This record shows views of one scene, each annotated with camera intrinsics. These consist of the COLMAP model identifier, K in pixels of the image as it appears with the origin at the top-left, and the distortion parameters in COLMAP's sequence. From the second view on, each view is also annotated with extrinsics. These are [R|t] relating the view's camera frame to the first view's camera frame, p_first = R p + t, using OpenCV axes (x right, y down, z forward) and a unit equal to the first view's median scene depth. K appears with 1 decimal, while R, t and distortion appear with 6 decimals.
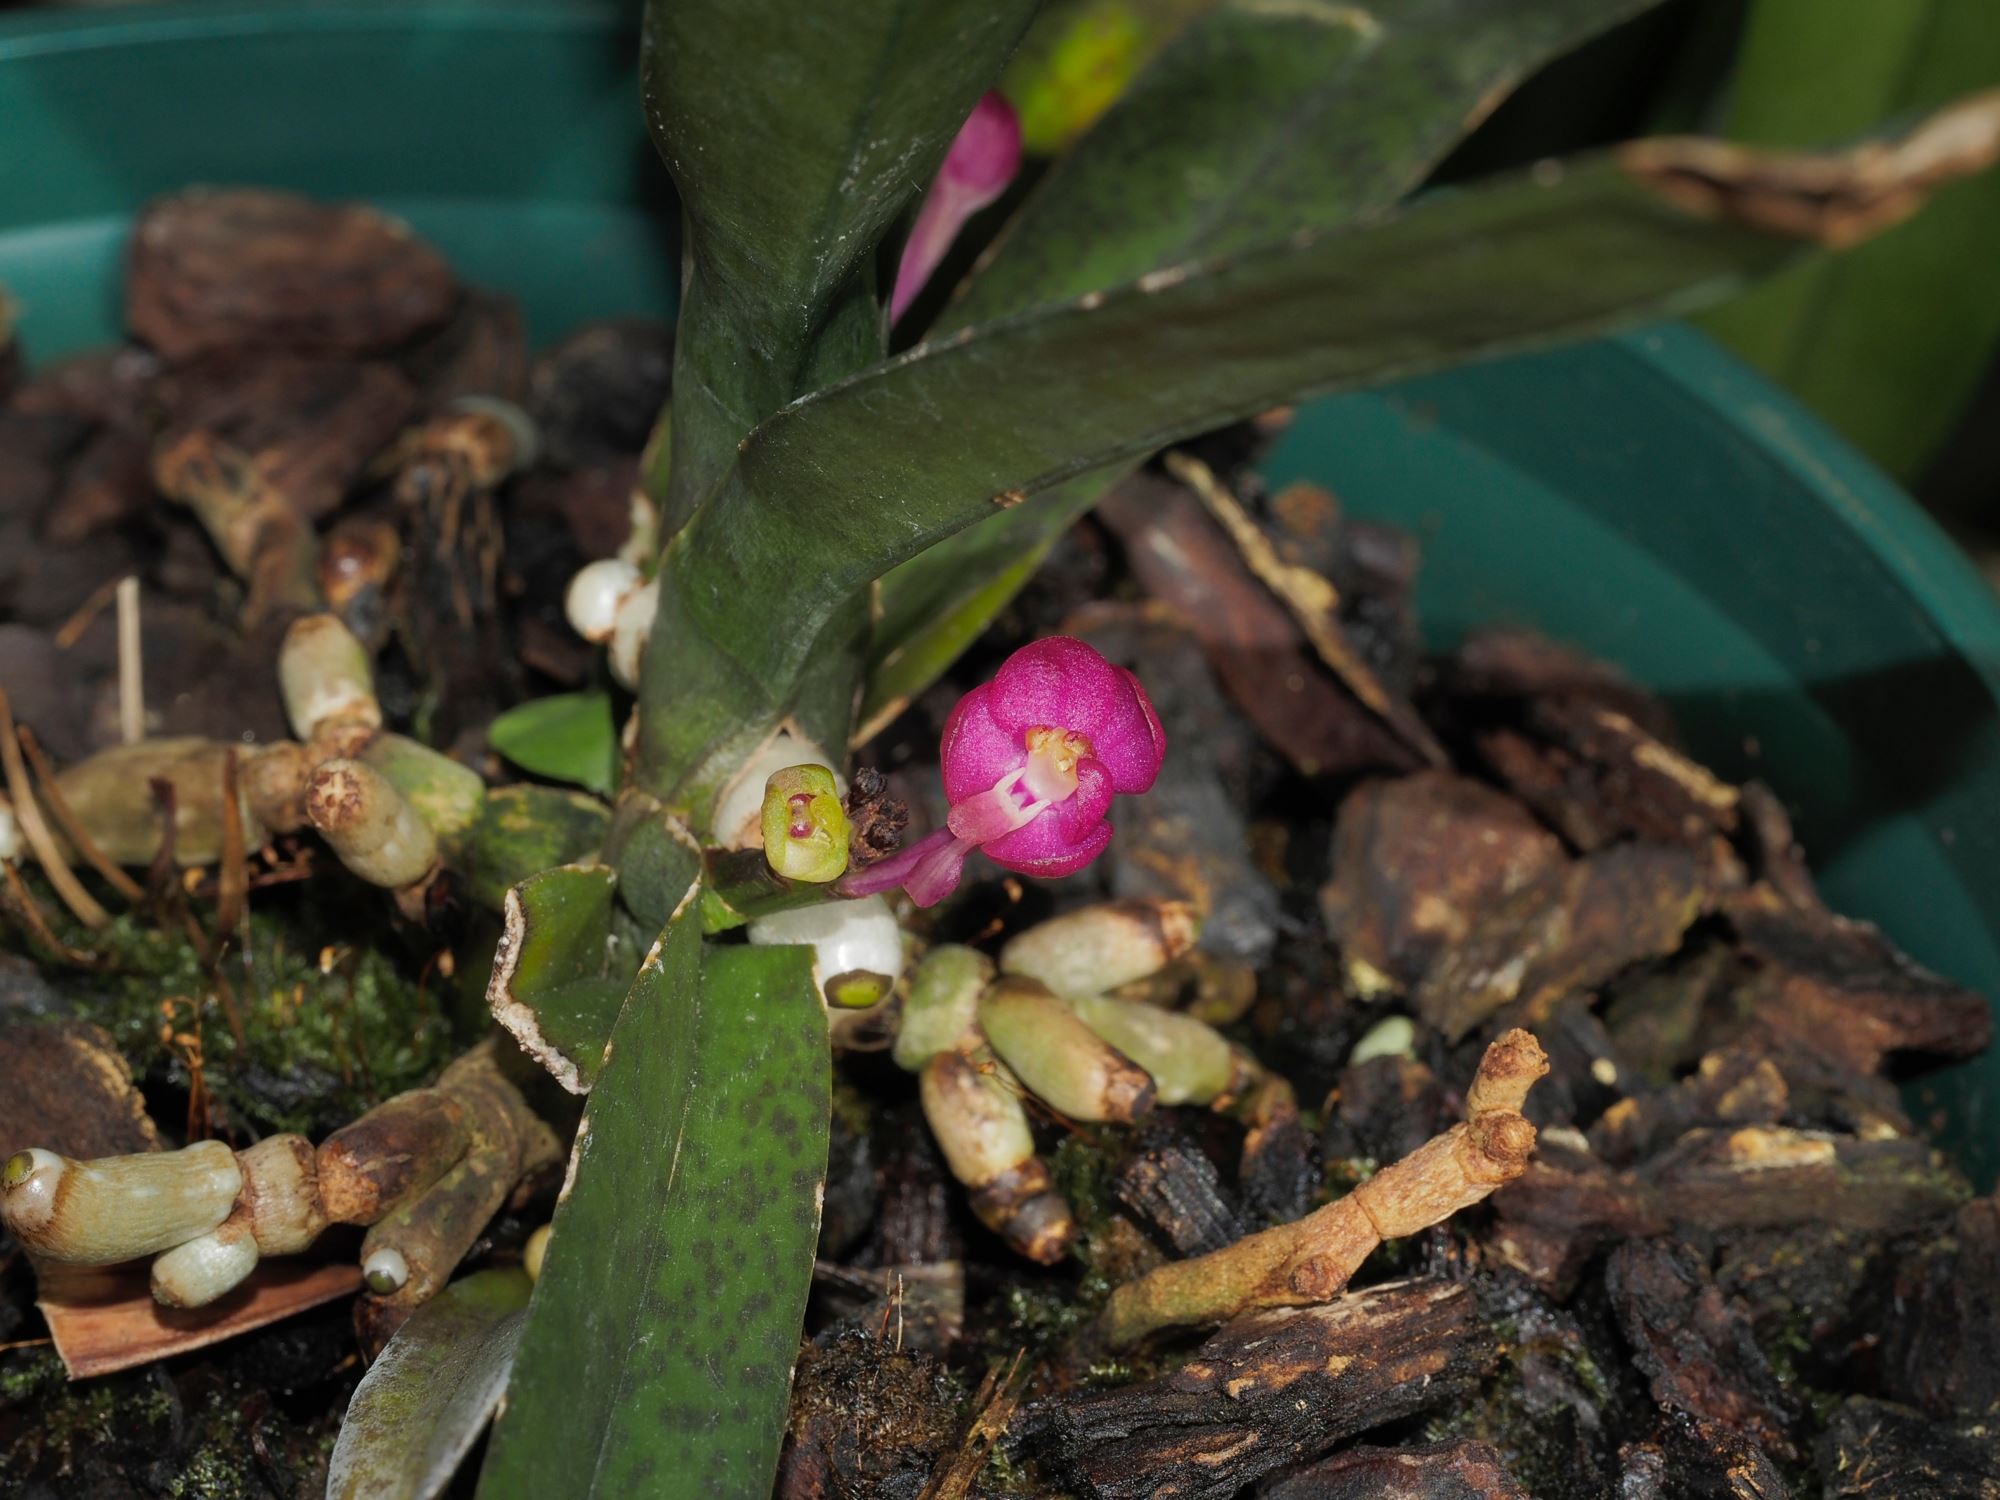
lens RADIAL K [[8178.0, 0, 1000.0], [0, 8178.0, 750.0], [0, 0, 1]] dist [-0.147166, -4.623465]
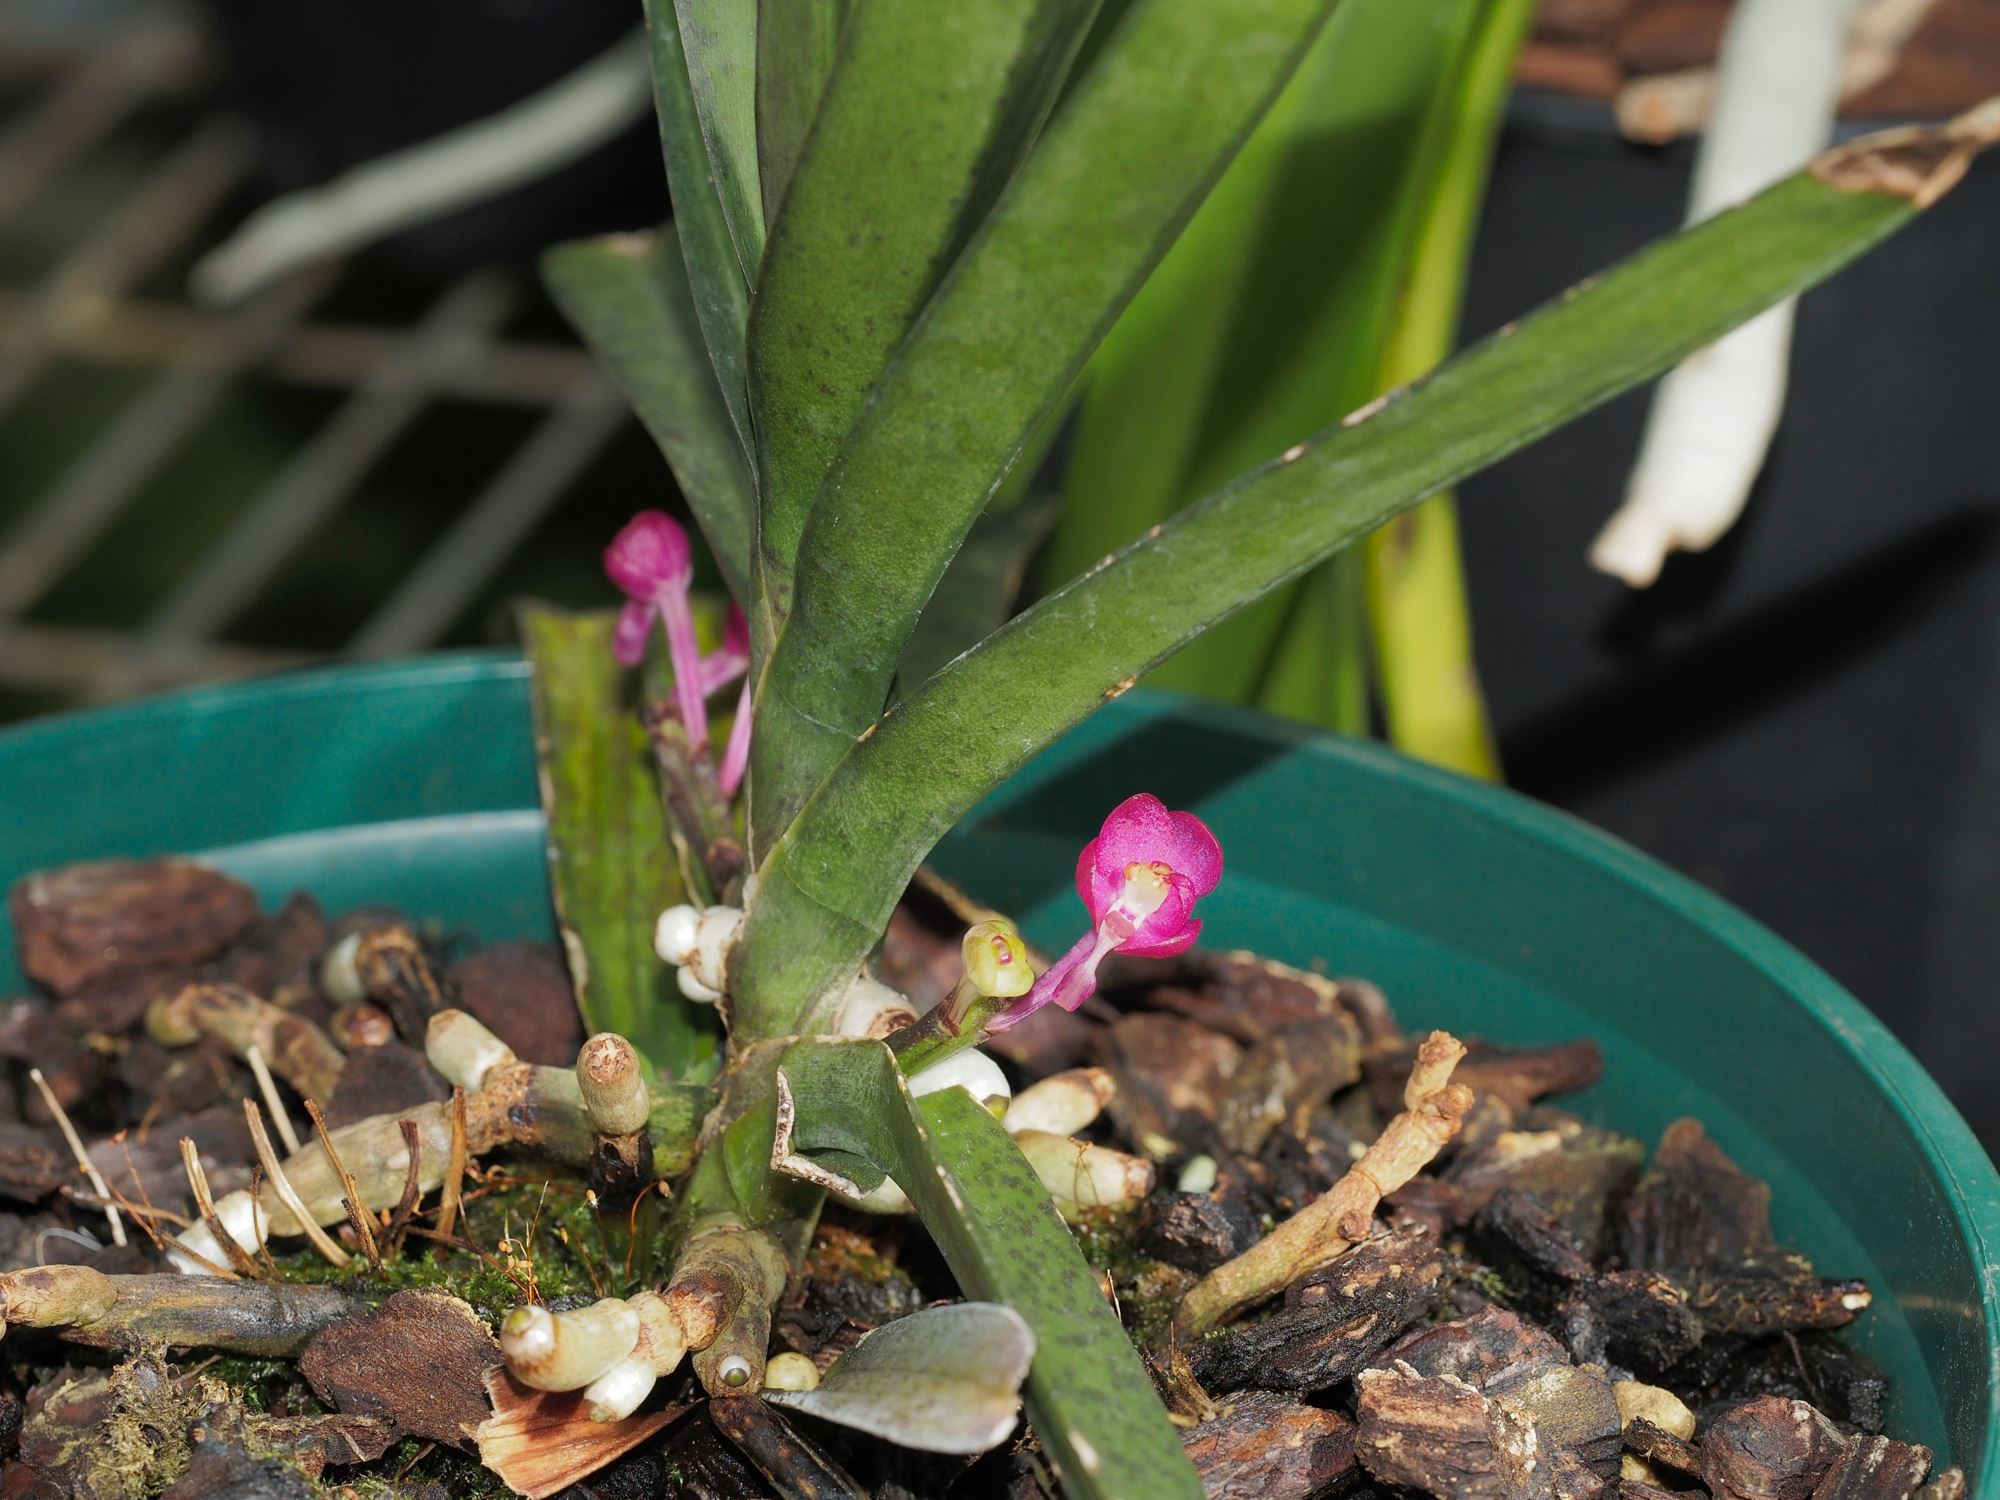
lens RADIAL K [[7474.1, 0, 1000.0], [0, 7474.1, 750.0], [0, 0, 1]] dist [-0.116526, -0.661876]
pose [[0.910419, -0.174902, 0.374894, -0.487083], [0.251999, 0.953159, -0.167287, 0.185125], [-0.328075, 0.246774, 0.911849, -0.200993]]
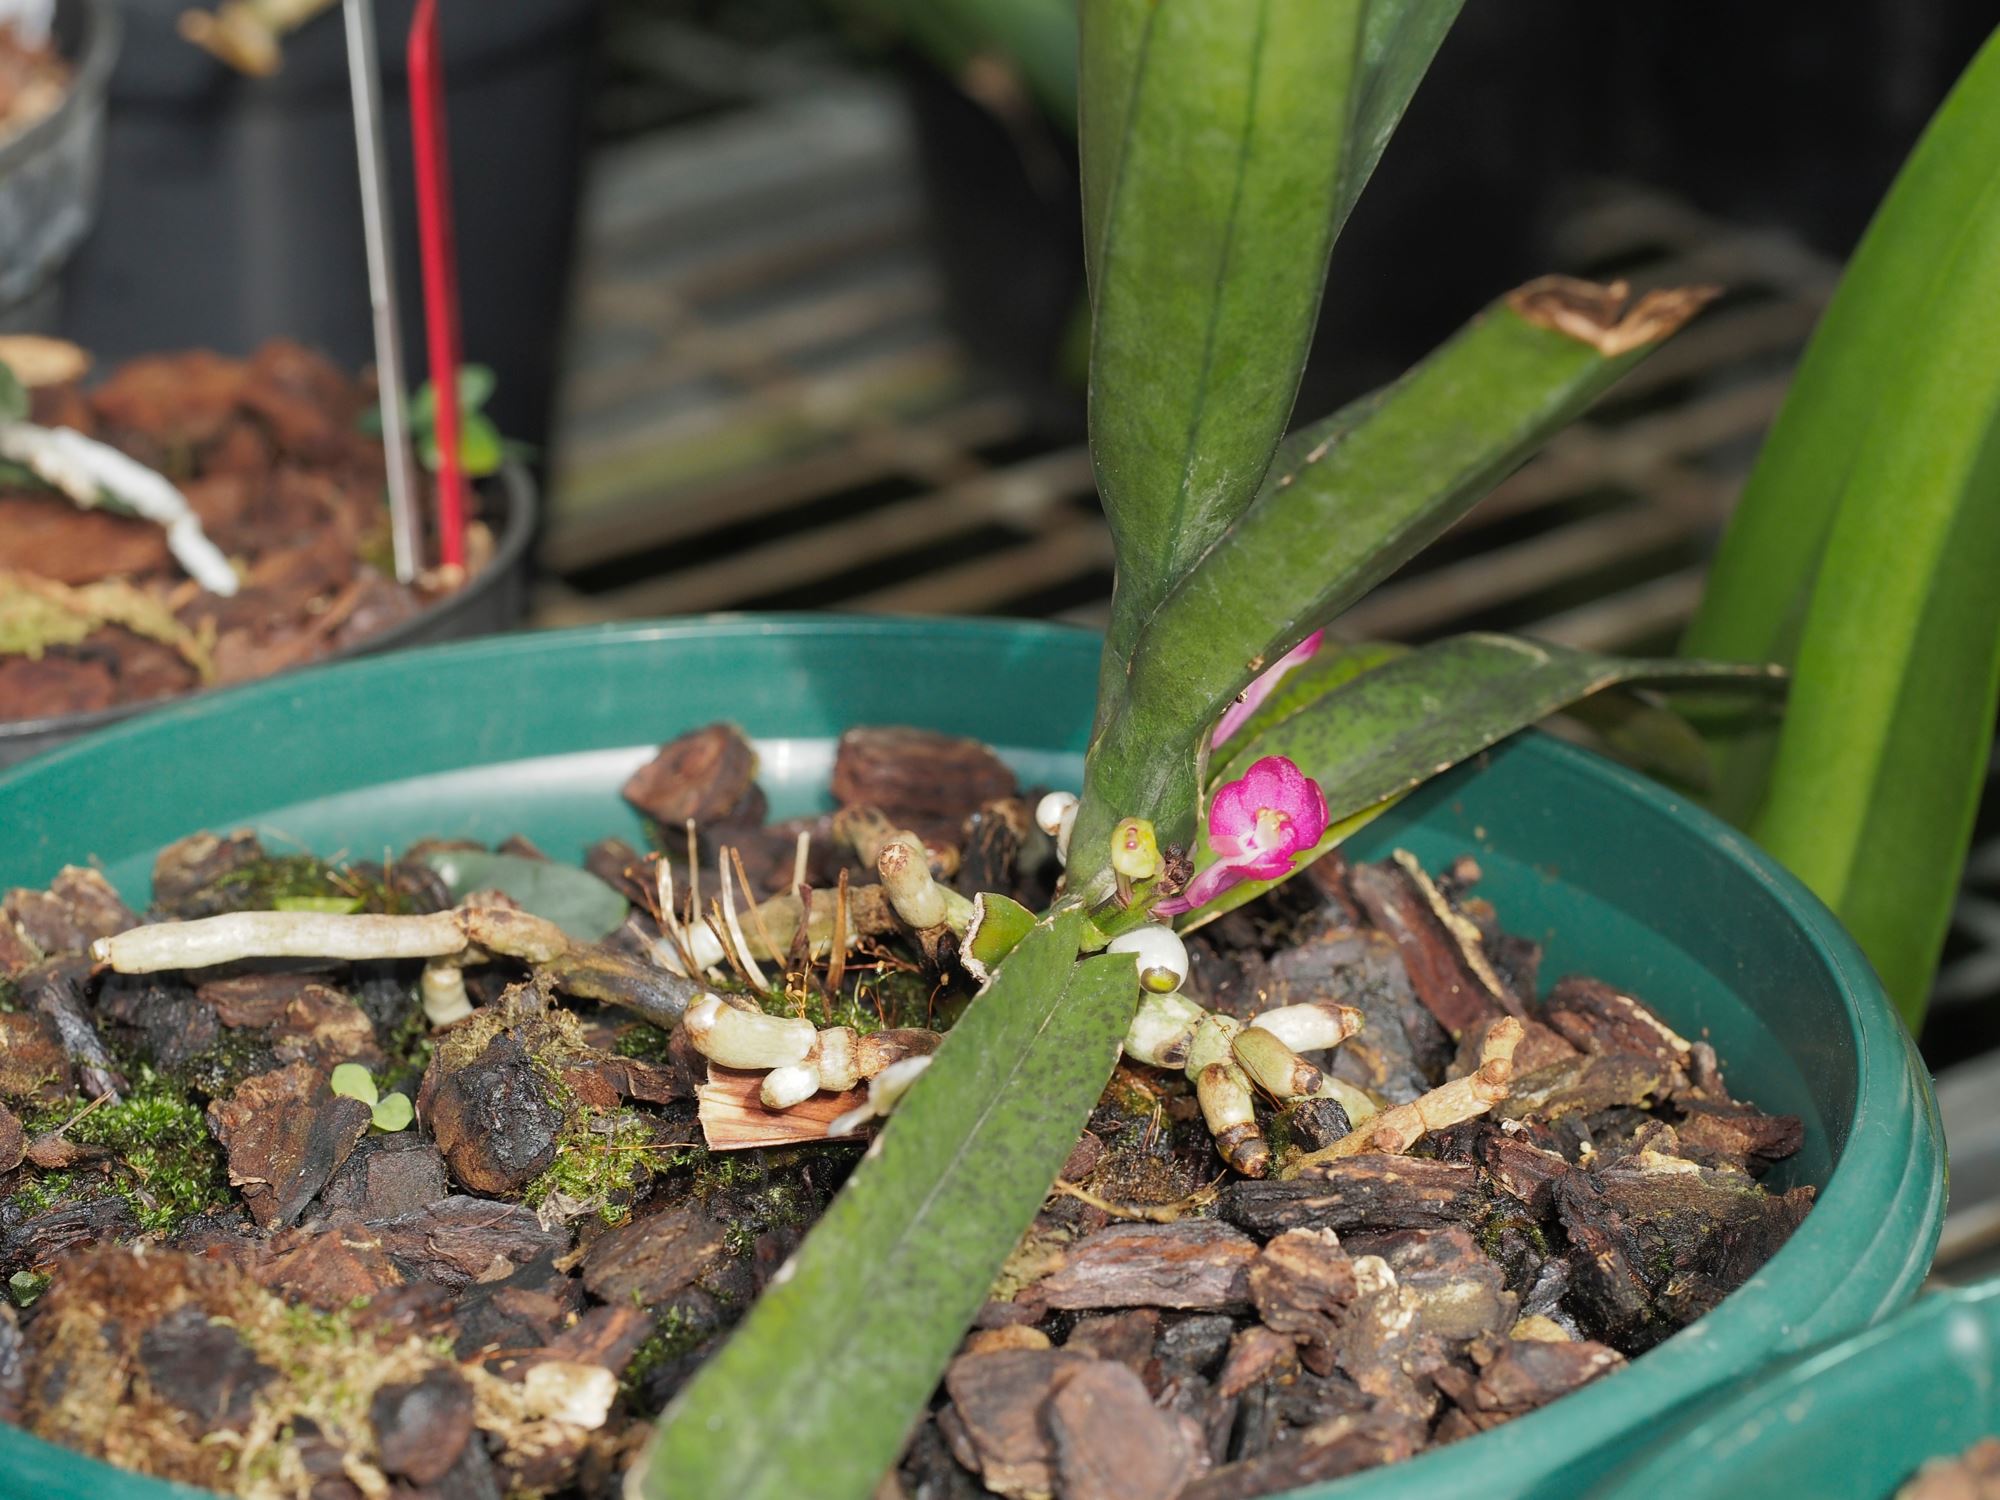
lens RADIAL K [[7474.1, 0, 1000.0], [0, 7474.1, 750.0], [0, 0, 1]] dist [-0.116526, -0.661876]
pose [[0.988112, 0.092699, -0.122647, 0.146843], [-0.123458, 0.953858, -0.273702, 0.439862], [0.091615, 0.285590, 0.953963, -0.617472]]
